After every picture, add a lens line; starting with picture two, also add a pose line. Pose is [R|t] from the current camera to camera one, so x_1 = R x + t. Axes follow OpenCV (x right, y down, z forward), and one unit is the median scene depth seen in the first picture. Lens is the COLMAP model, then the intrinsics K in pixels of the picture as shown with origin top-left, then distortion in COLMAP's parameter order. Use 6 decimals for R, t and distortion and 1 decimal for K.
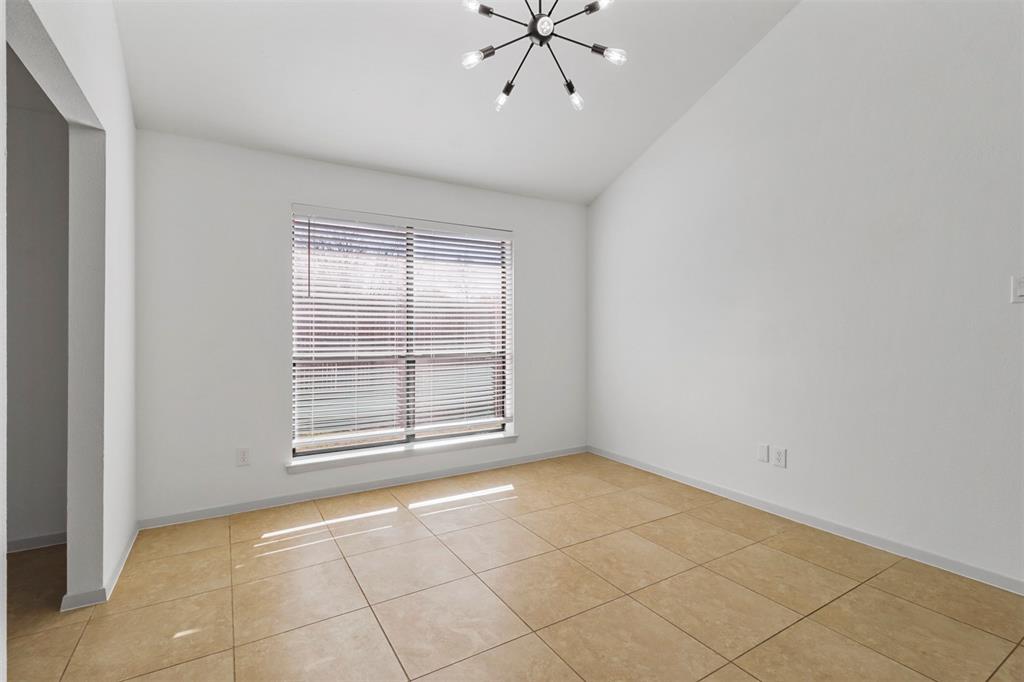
lens RADIAL K [[474.7, 0, 511.6], [0, 474.7, 335.7], [0, 0, 1]] dist [-0.000465, -0.000069]
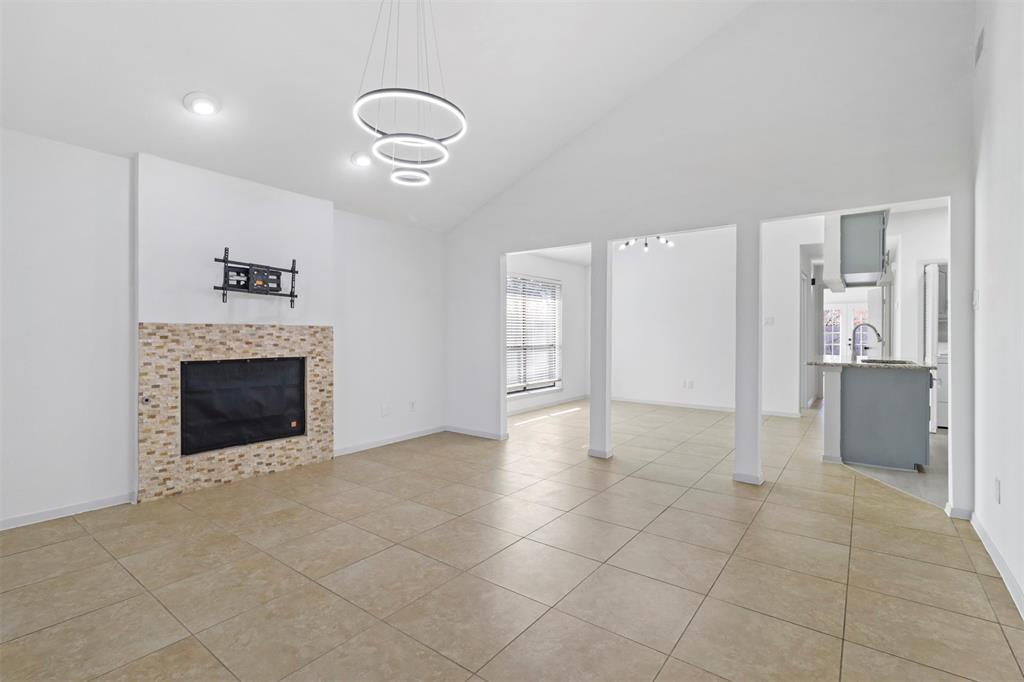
lens RADIAL K [[474.7, 0, 511.6], [0, 474.7, 335.7], [0, 0, 1]] dist [-0.000465, -0.000069]
pose [[0.930453, -0.003498, 0.366394, -0.937932], [0.006961, 0.999943, -0.008130, 0.014209], [-0.366345, 0.010115, 0.930424, -0.749893]]
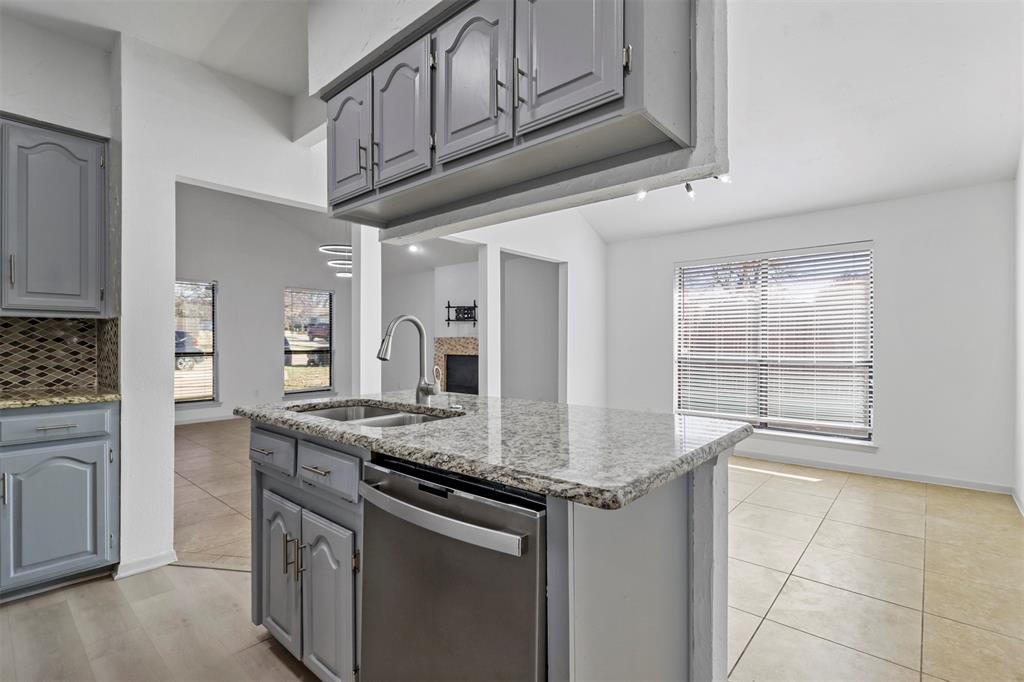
lens RADIAL K [[474.7, 0, 511.6], [0, 474.7, 335.7], [0, 0, 1]] dist [-0.000465, -0.000069]
pose [[0.295604, -0.015526, -0.955184, 0.793650], [-0.010914, 0.999748, -0.019629, 0.008906], [0.955248, 0.016228, 0.295360, -0.019971]]
